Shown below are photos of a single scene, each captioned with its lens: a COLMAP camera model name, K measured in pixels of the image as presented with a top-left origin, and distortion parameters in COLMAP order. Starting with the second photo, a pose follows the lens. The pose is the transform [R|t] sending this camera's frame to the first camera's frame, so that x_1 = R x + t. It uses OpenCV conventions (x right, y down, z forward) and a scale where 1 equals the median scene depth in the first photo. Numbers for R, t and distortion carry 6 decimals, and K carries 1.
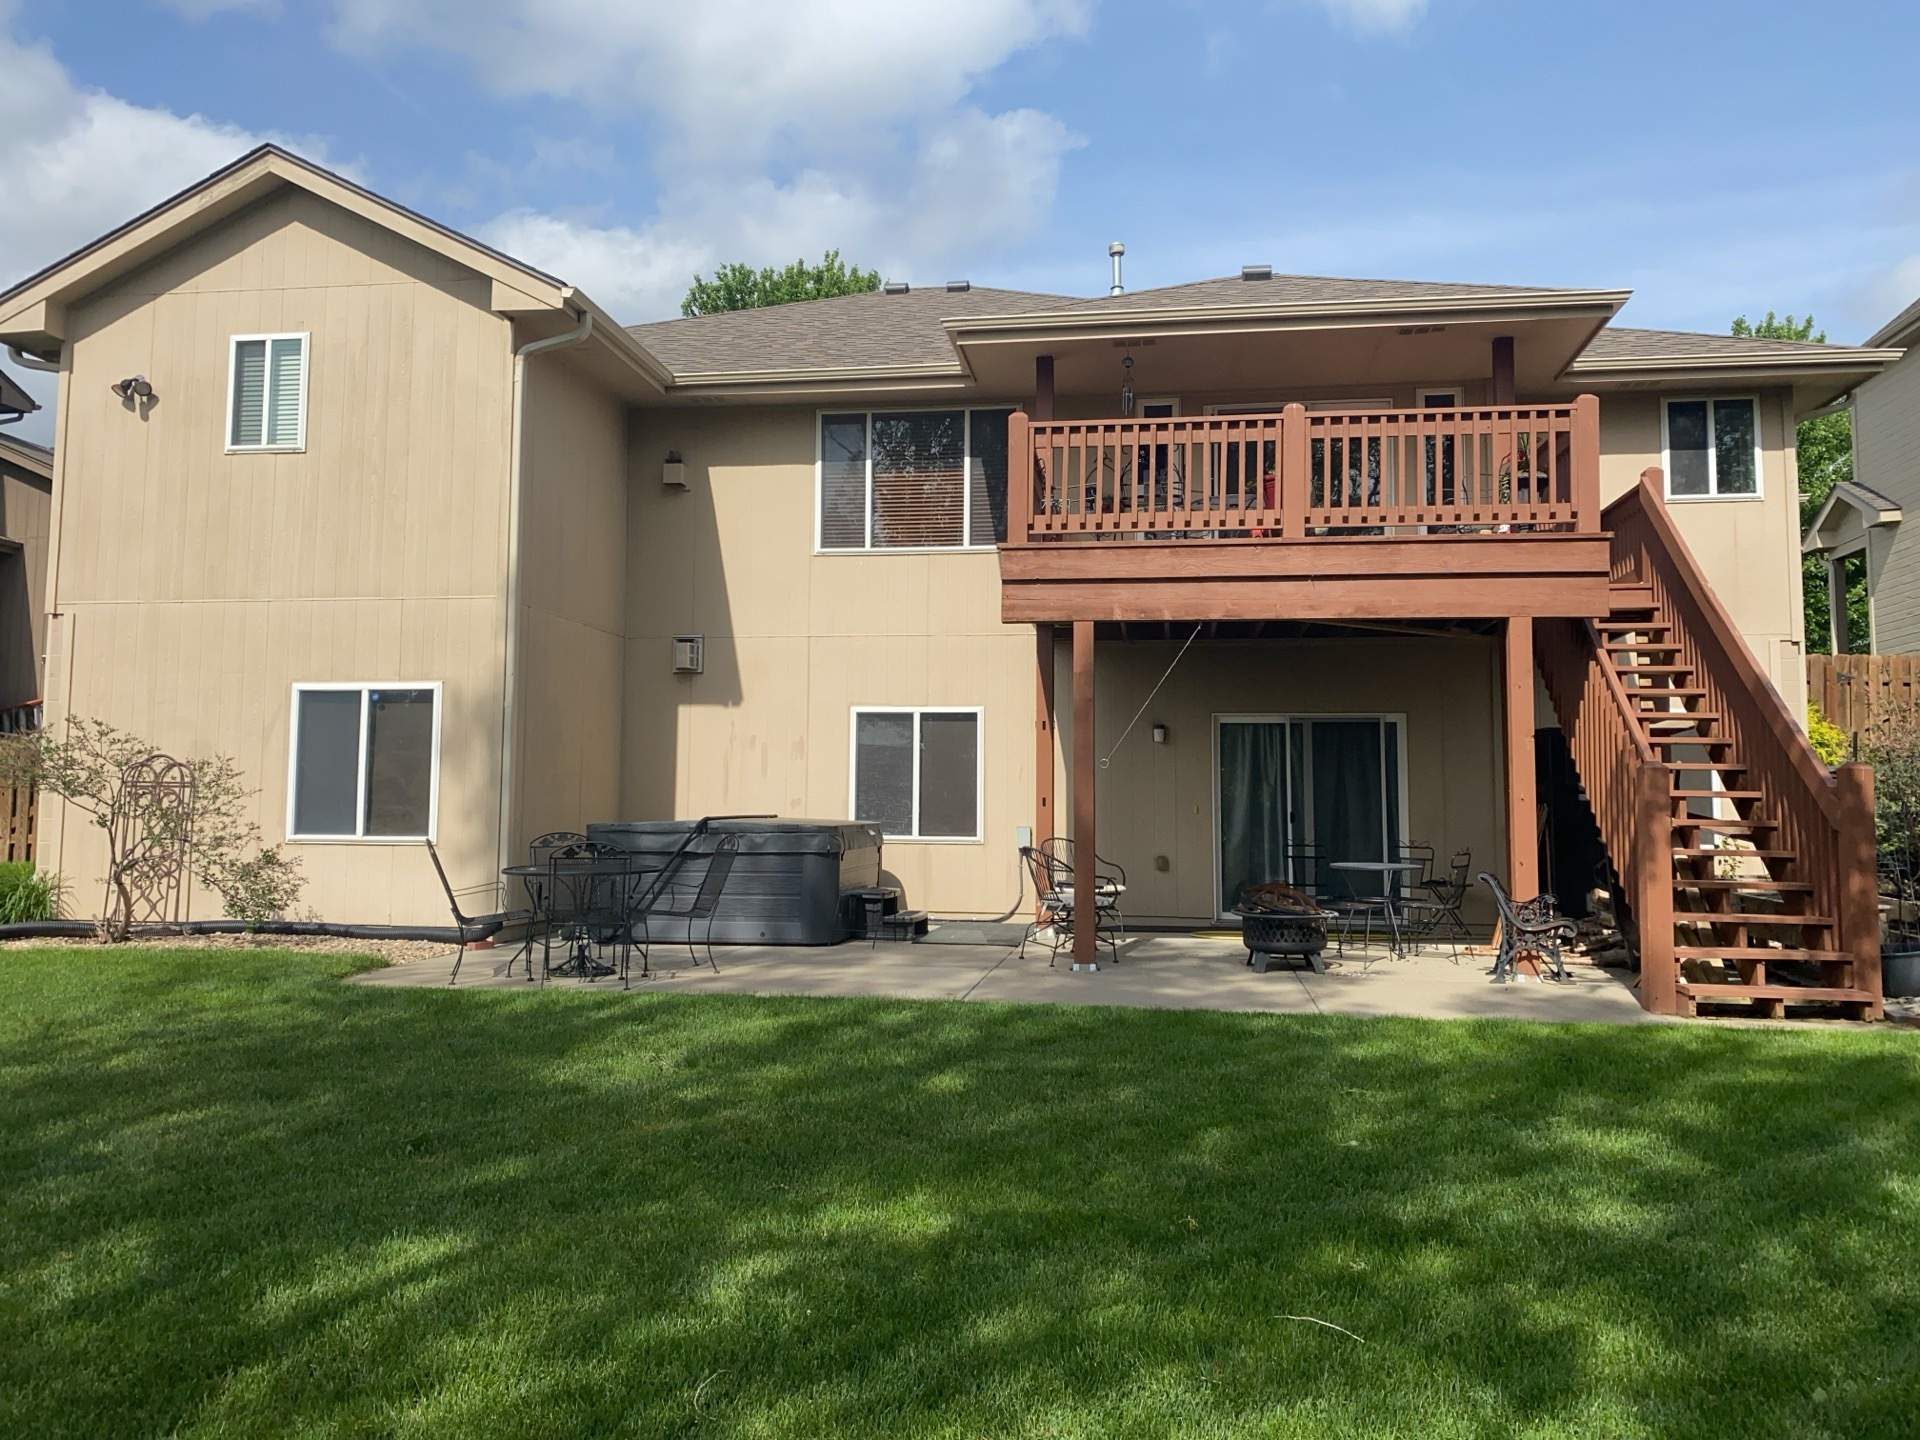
lens RADIAL K [[1455.2, 0, 969.0], [0, 1455.2, 714.2], [0, 0, 1]] dist [0.029294, -0.013086]
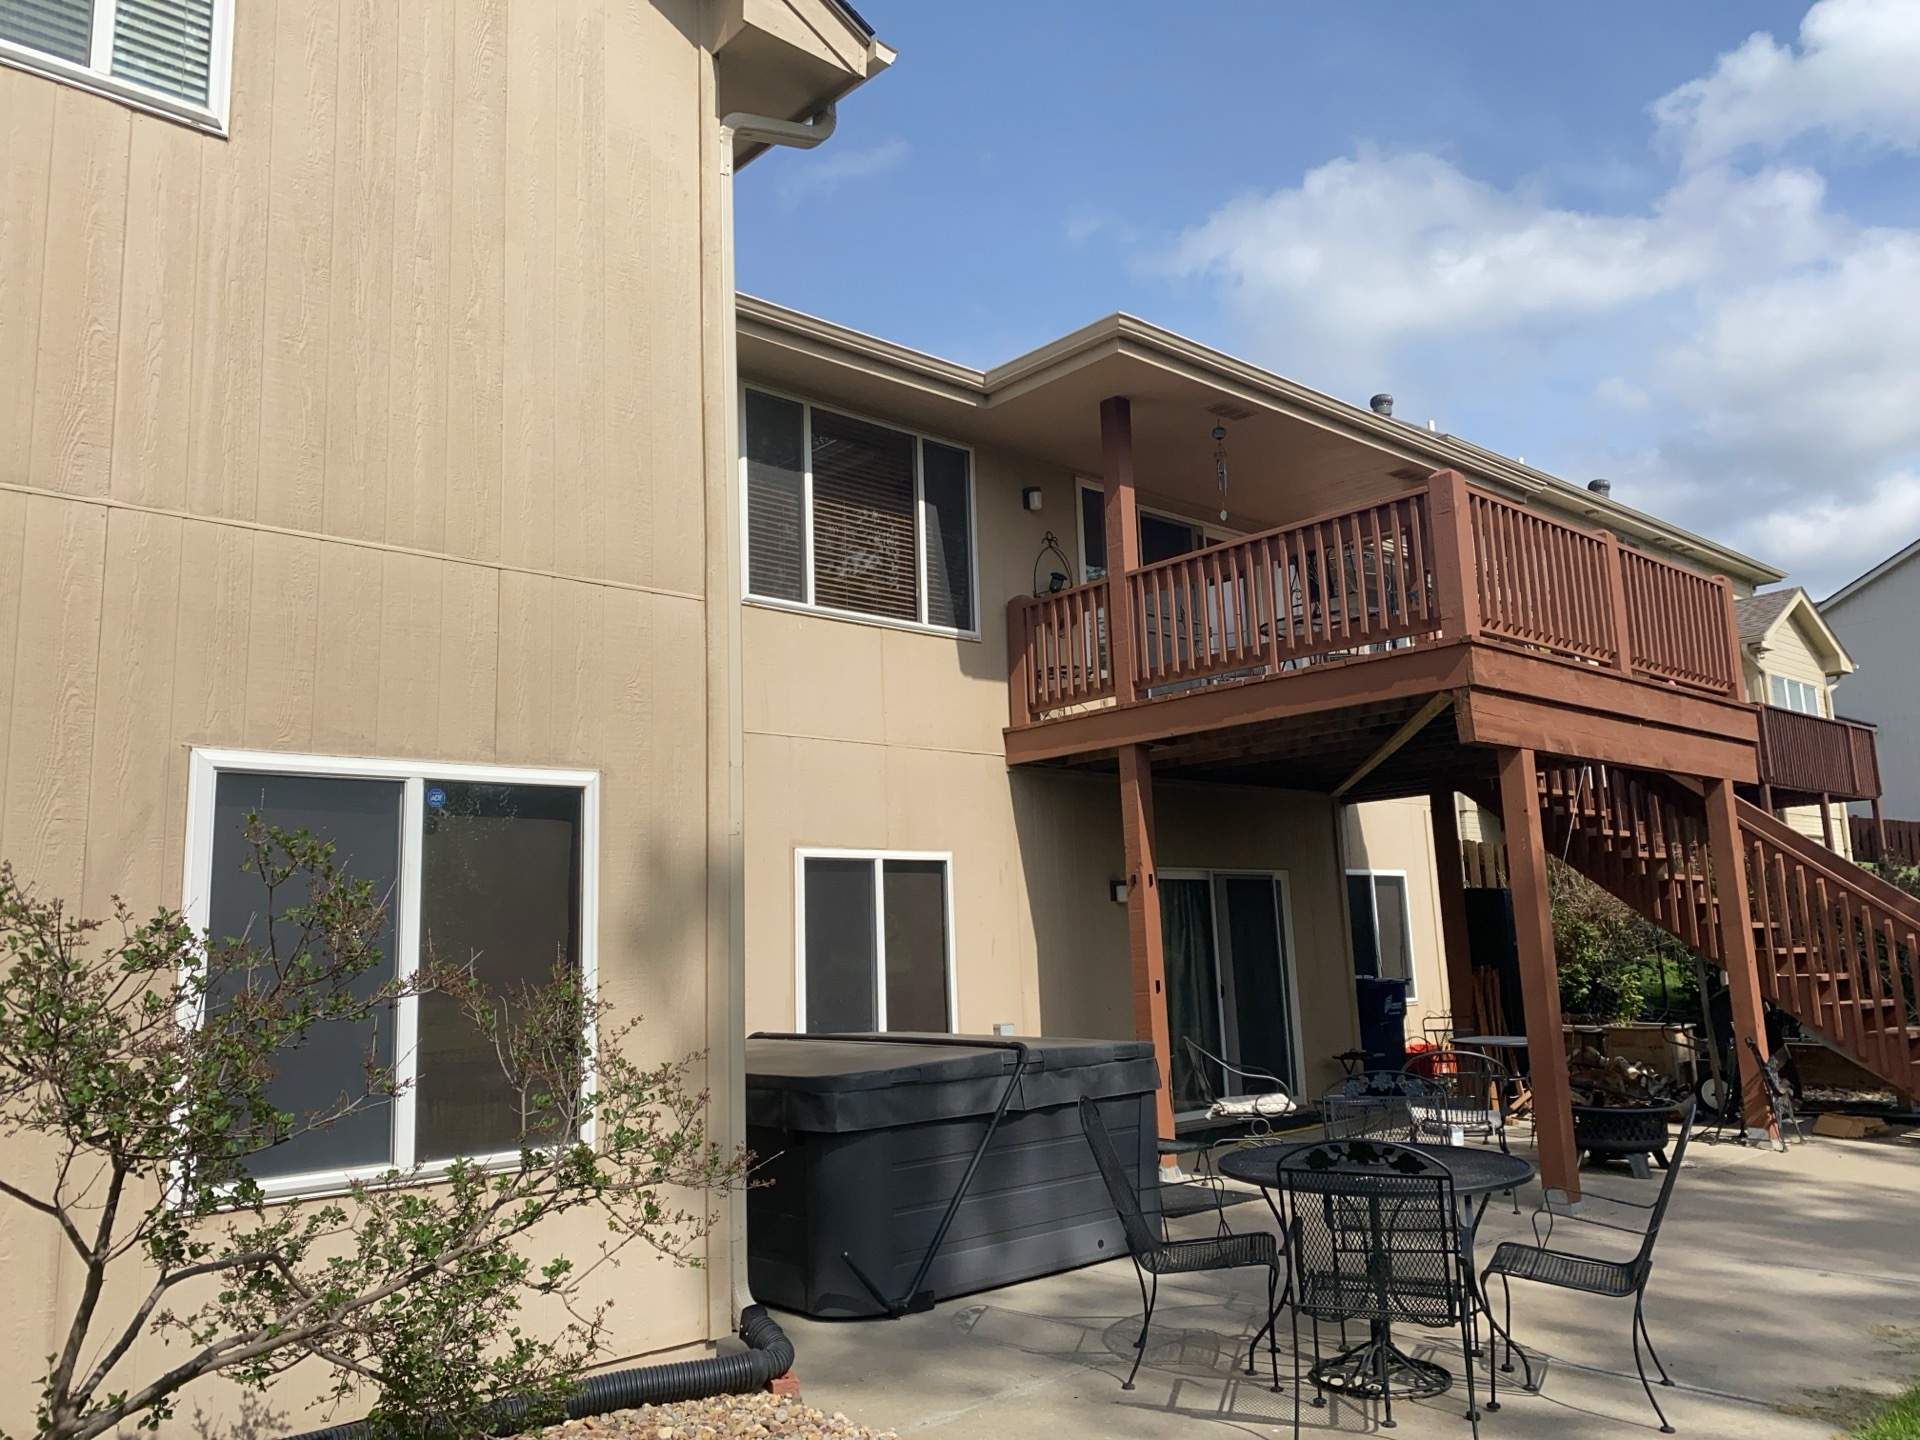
lens RADIAL K [[1455.2, 0, 972.0], [0, 1455.2, 717.1], [0, 0, 1]] dist [0.029294, -0.013086]
pose [[0.633541, 0.093463, 0.768043, -0.544296], [-0.014451, 0.993933, -0.109031, 0.006487], [-0.773574, 0.057977, 0.631048, 0.556691]]
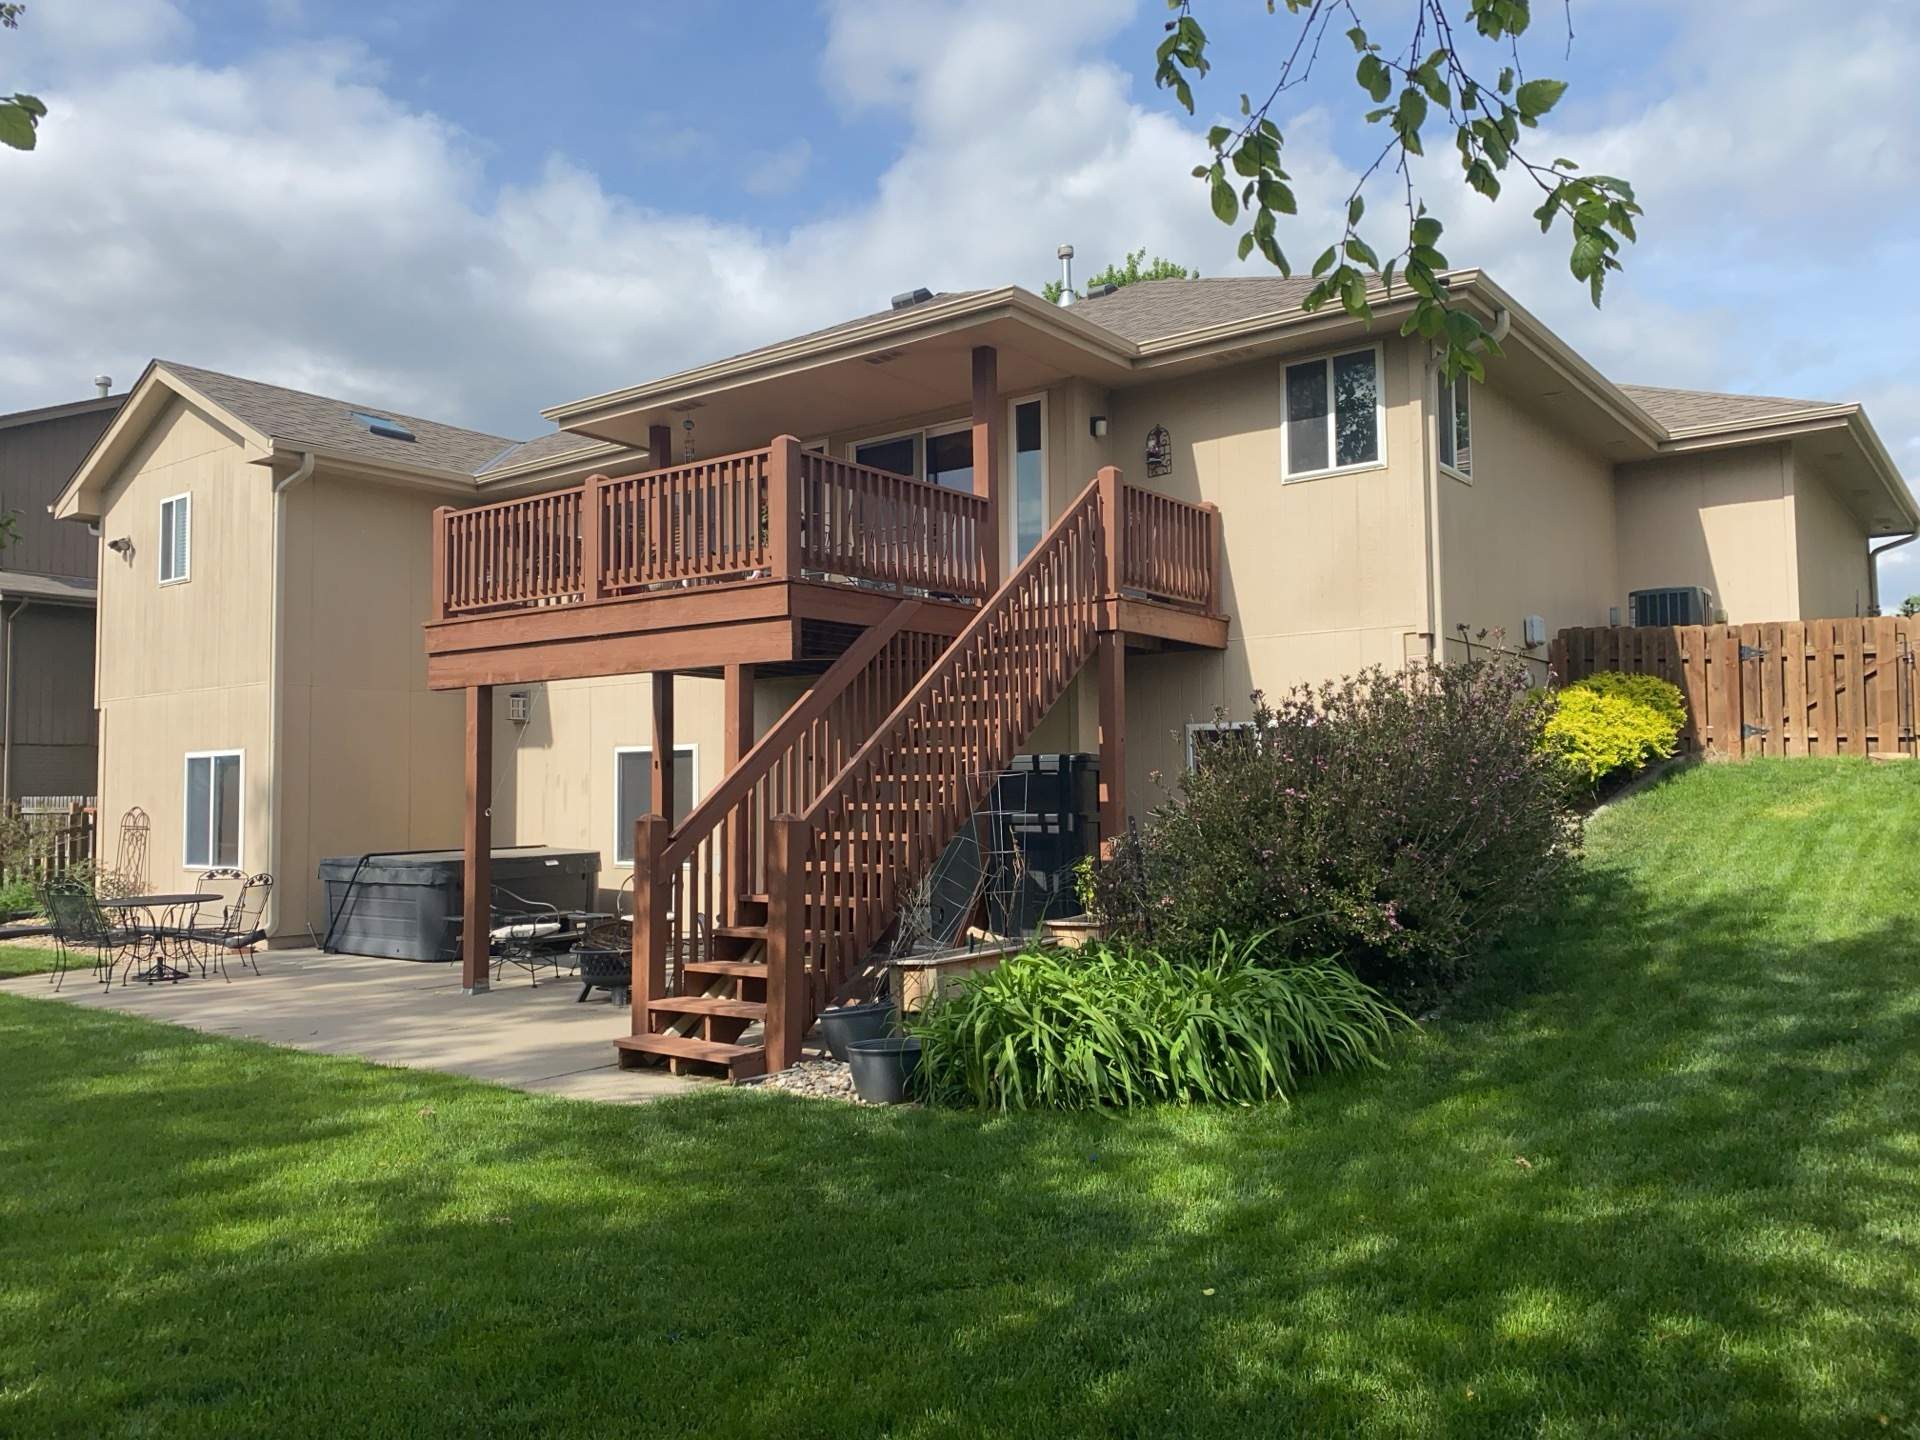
lens RADIAL K [[1455.2, 0, 955.7], [0, 1455.2, 715.1], [0, 0, 1]] dist [0.029294, -0.013086]
pose [[0.872455, -0.045064, -0.486611, 0.726441], [0.052881, 0.998598, 0.002335, -0.019468], [0.485824, -0.027770, 0.873615, 0.143527]]
